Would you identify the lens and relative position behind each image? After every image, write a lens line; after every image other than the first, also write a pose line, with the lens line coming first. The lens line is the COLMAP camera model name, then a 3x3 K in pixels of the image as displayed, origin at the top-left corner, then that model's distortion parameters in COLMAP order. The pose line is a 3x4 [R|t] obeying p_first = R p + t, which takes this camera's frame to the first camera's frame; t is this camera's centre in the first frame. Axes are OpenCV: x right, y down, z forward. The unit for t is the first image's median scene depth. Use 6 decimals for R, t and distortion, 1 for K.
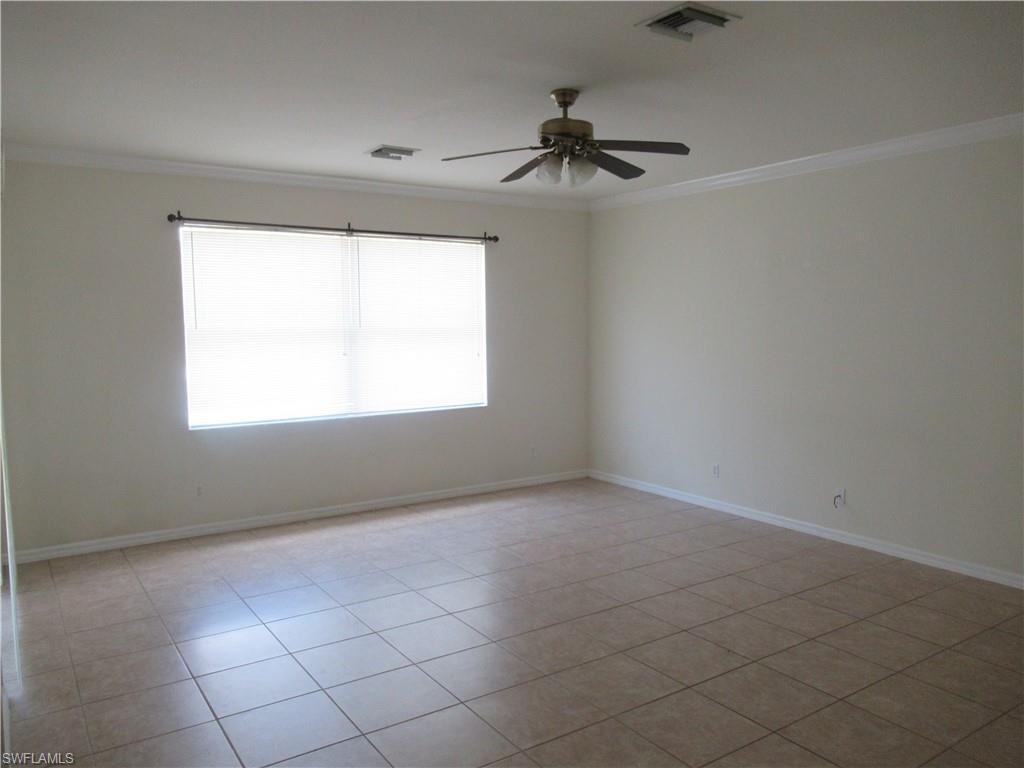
lens RADIAL K [[767.3, 0, 511.8], [0, 767.3, 389.0], [0, 0, 1]] dist [-0.009052, -0.000625]
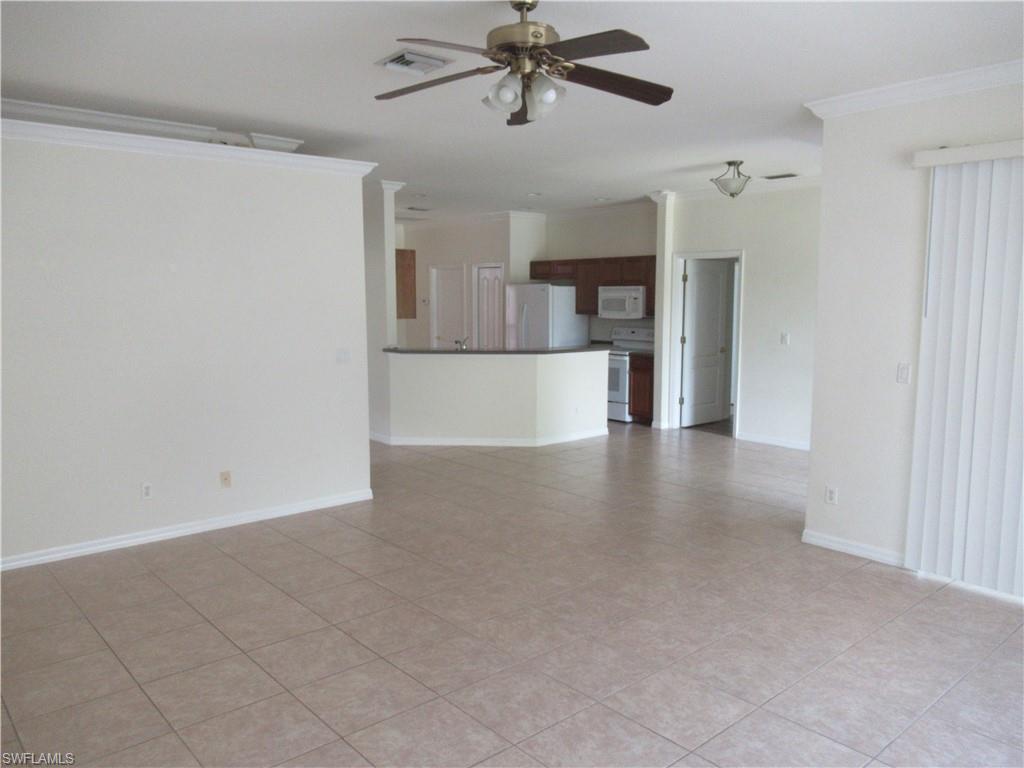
lens RADIAL K [[767.3, 0, 513.2], [0, 767.3, 383.6], [0, 0, 1]] dist [-0.009052, -0.000625]
pose [[-0.991496, 0.014288, -0.129349, 0.131554], [-0.012698, 0.978590, 0.205429, -0.115459], [0.129514, 0.205324, -0.970087, 1.262037]]
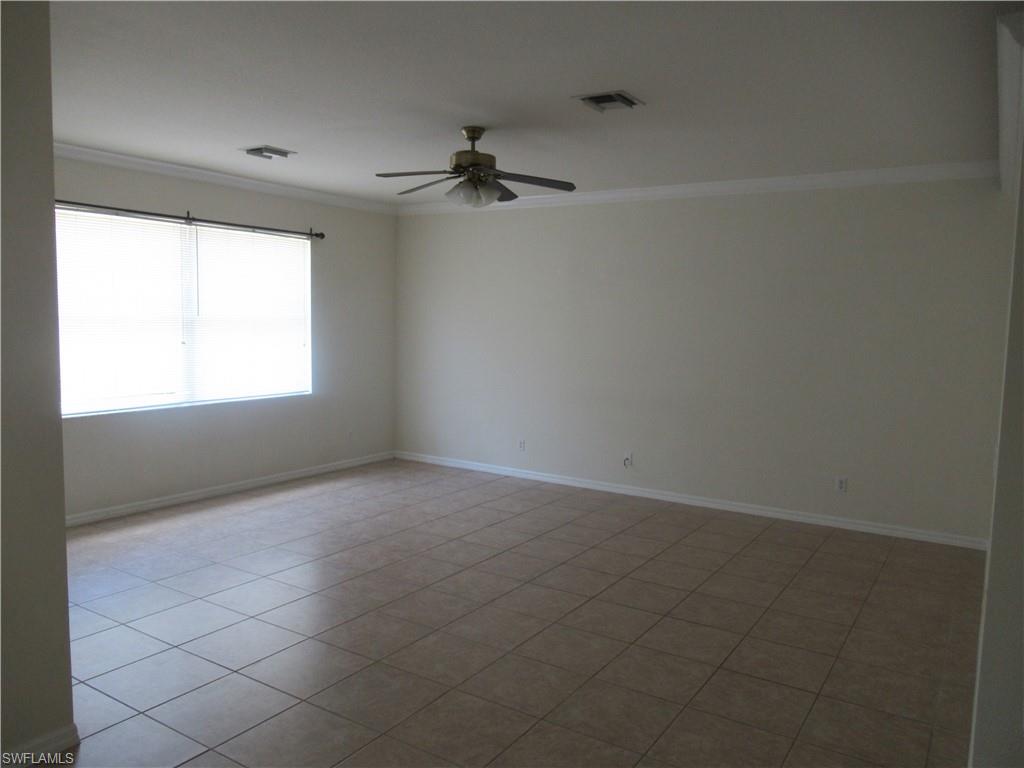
lens RADIAL K [[767.3, 0, 510.4], [0, 767.3, 389.2], [0, 0, 1]] dist [-0.009052, -0.000625]
pose [[0.919209, -0.010756, 0.393623, -0.249191], [0.006588, 0.999907, 0.011938, 0.006843], [-0.393714, -0.008380, 0.919195, -0.096400]]
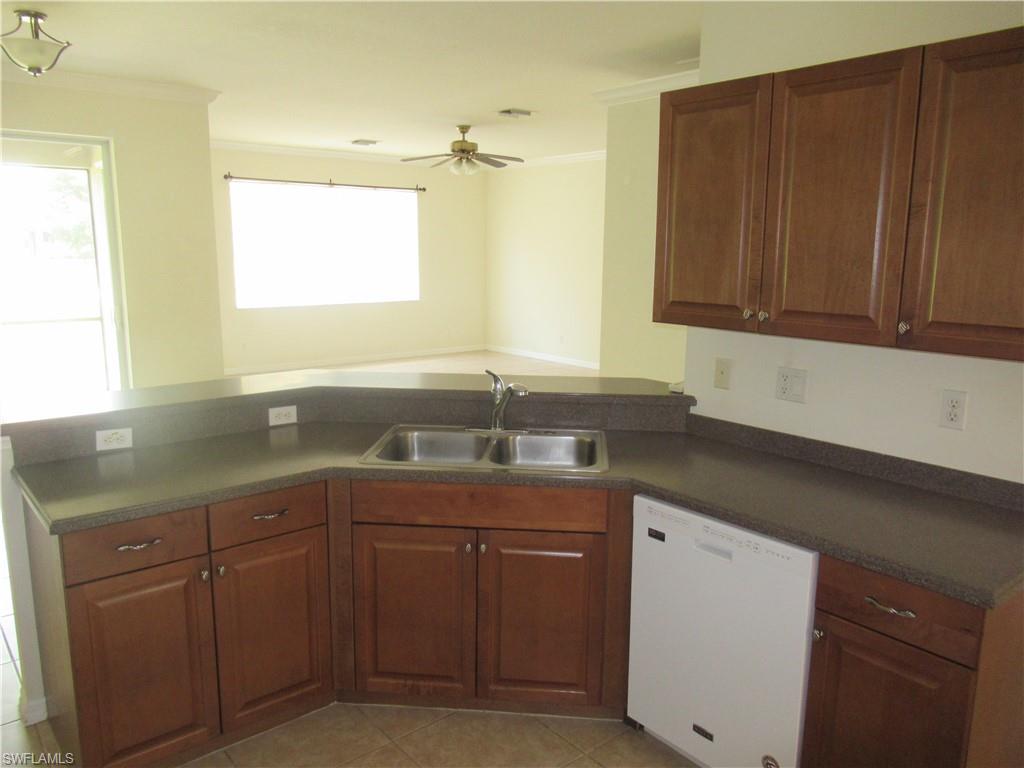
lens RADIAL K [[767.3, 0, 513.4], [0, 767.3, 385.2], [0, 0, 1]] dist [-0.009052, -0.000625]
pose [[0.994296, -0.003678, 0.106596, -0.010513], [-0.006190, 0.995731, 0.092098, 0.063110], [-0.106480, -0.092233, 0.990028, -0.708168]]
